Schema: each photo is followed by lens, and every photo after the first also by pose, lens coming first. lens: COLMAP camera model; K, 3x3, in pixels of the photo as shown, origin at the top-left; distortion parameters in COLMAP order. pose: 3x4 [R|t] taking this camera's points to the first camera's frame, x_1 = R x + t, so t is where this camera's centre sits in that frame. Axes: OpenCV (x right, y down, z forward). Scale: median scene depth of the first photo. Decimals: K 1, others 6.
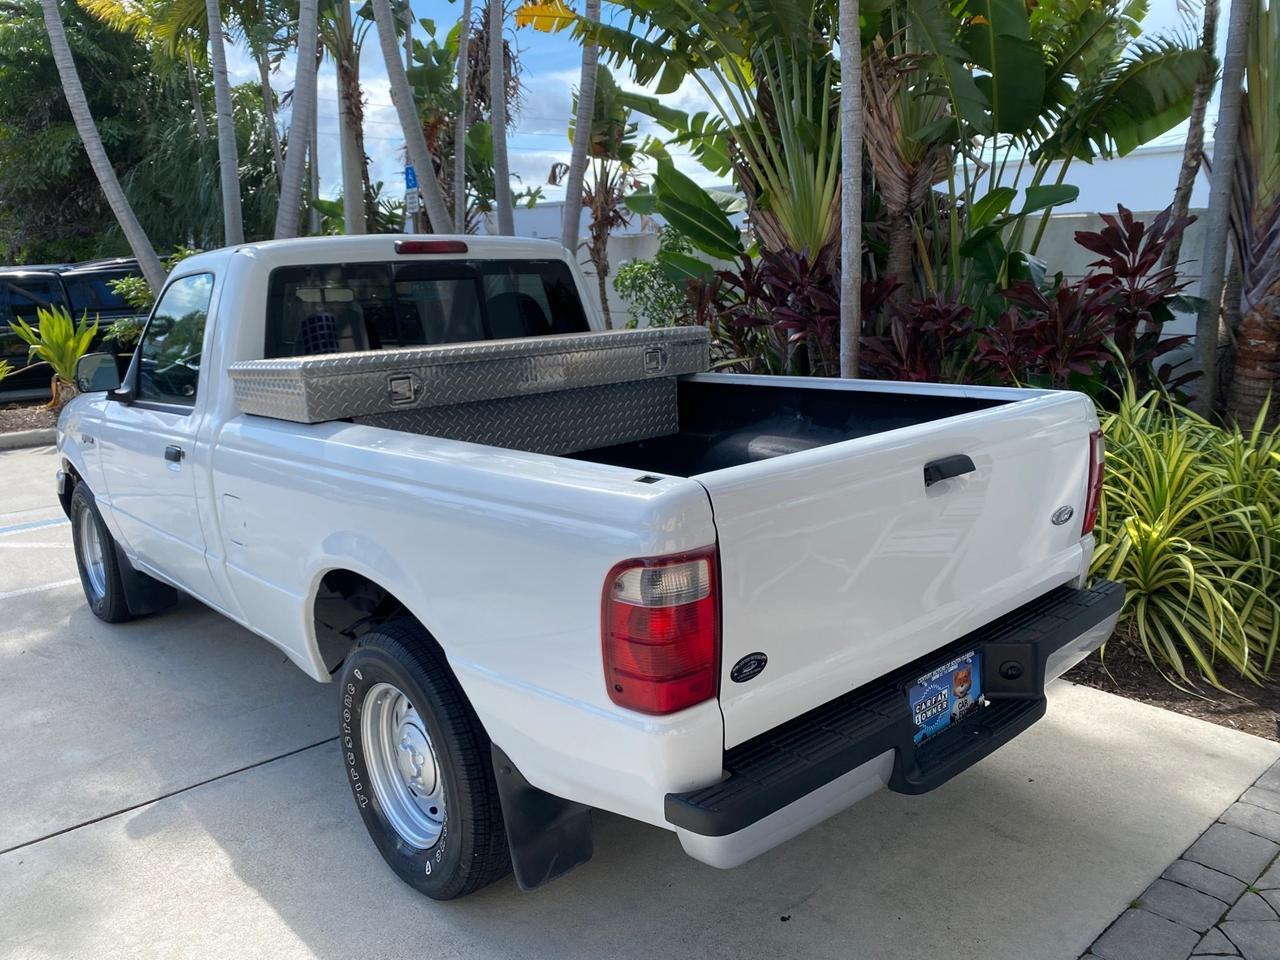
lens RADIAL K [[990.5, 0, 640.5], [0, 990.5, 478.3], [0, 0, 1]] dist [0.021407, -0.027254]
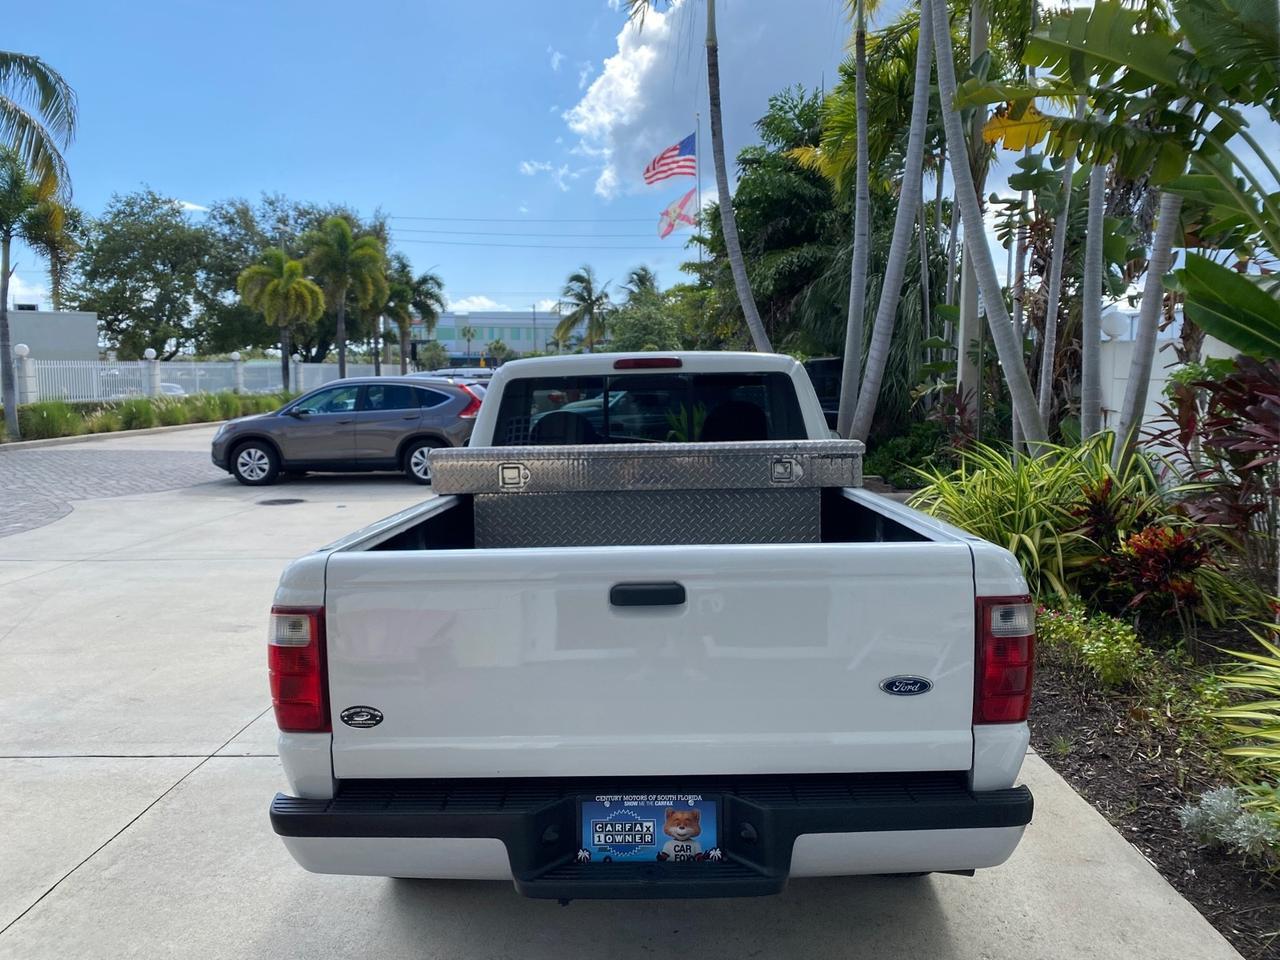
lens RADIAL K [[990.5, 0, 640.8], [0, 990.5, 466.4], [0, 0, 1]] dist [0.021407, -0.027254]
pose [[0.733535, 0.071388, -0.675892, 0.569311], [-0.142759, 0.988467, -0.050532, -0.049327], [0.664489, 0.133556, 0.735267, 0.142996]]
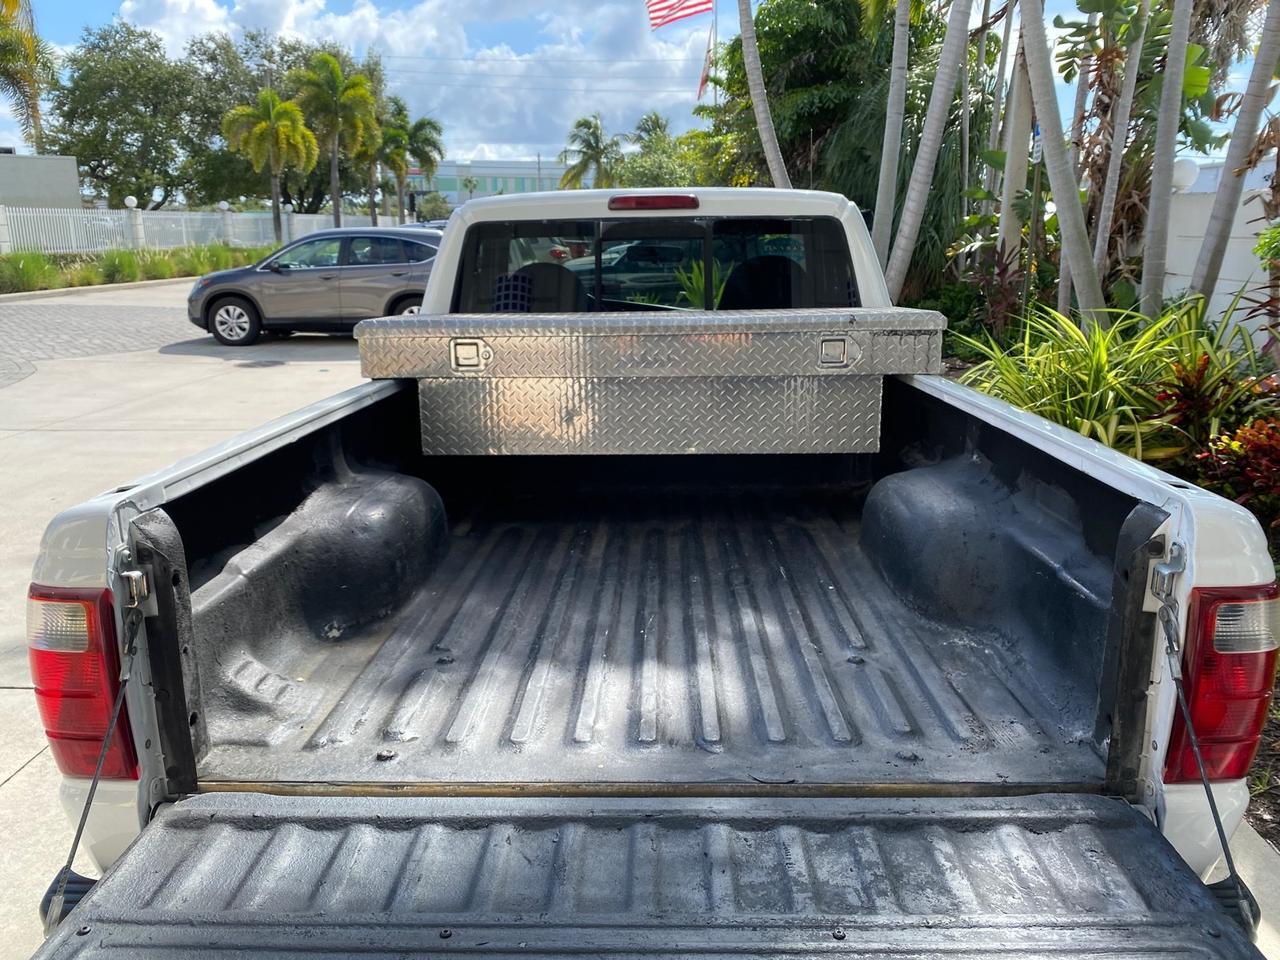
lens RADIAL K [[990.5, 0, 642.8], [0, 990.5, 473.8], [0, 0, 1]] dist [0.021407, -0.027254]
pose [[0.728398, 0.177850, -0.661669, 0.406814], [-0.152594, 0.983577, 0.096392, -0.074956], [0.667945, 0.030755, 0.743575, 0.325319]]
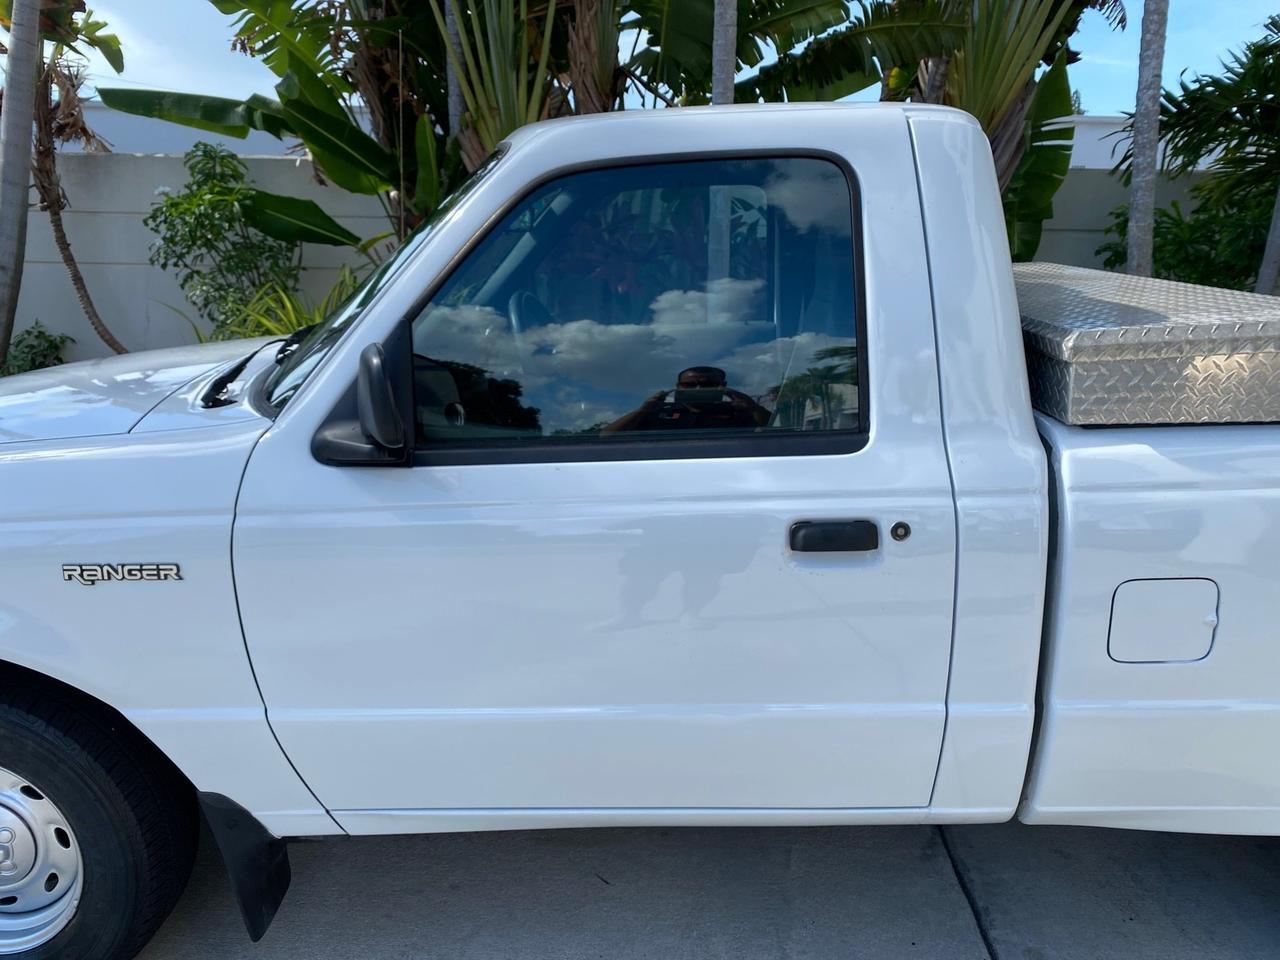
lens RADIAL K [[990.5, 0, 632.6], [0, 990.5, 474.3], [0, 0, 1]] dist [0.021407, -0.027254]
pose [[0.691999, -0.155285, 0.704999, -0.789431], [0.126724, 0.987556, 0.093134, -0.101893], [-0.710688, 0.024892, 0.703066, 0.662918]]
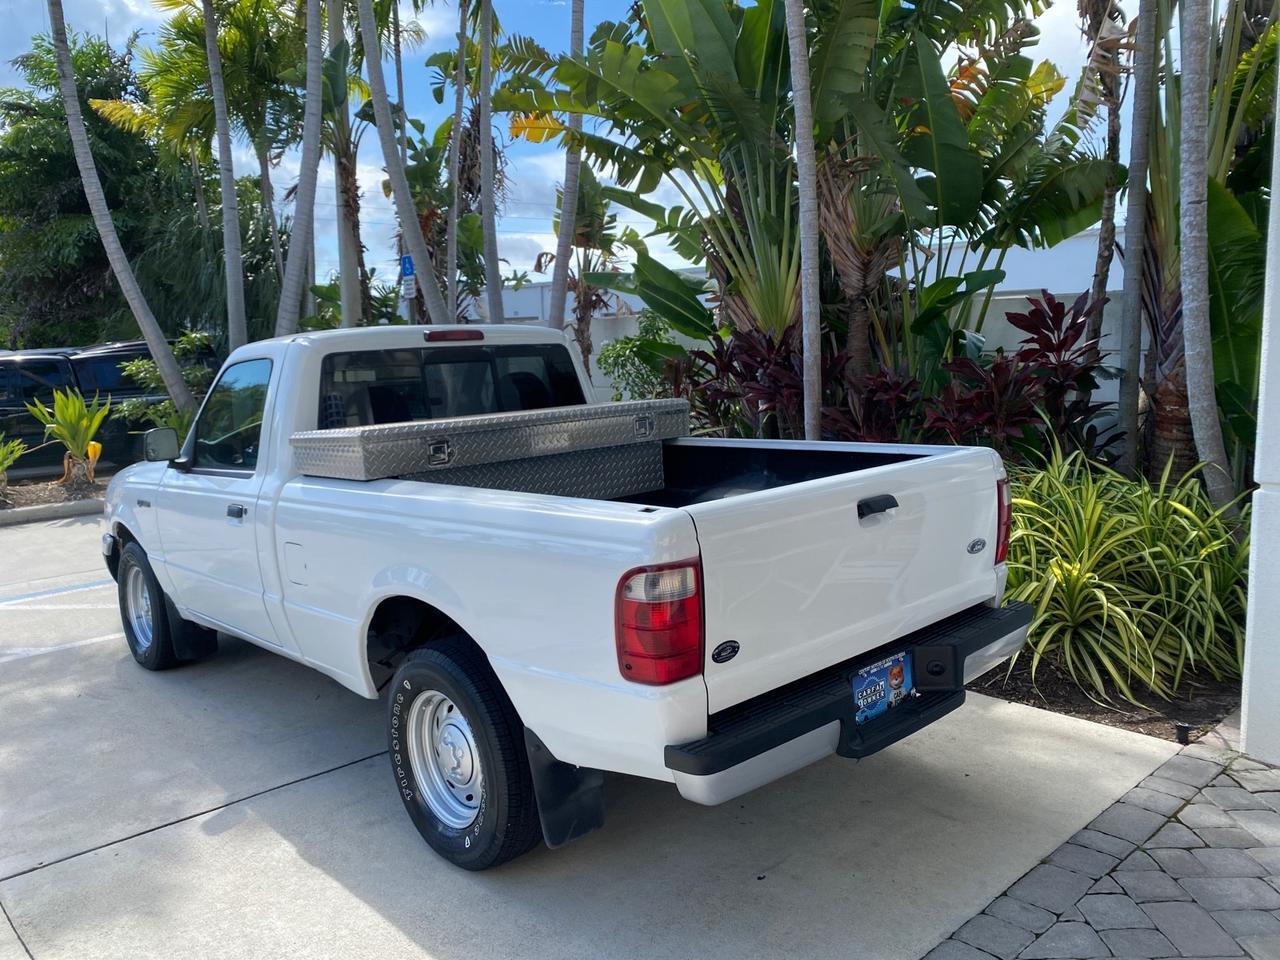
lens RADIAL K [[990.5, 0, 637.0], [0, 990.5, 477.5], [0, 0, 1]] dist [0.021407, -0.027254]
pose [[0.999744, -0.012411, 0.018944, -0.015560], [0.013793, 0.997113, -0.074662, 0.026997], [-0.017963, 0.074904, 0.997029, -0.165616]]
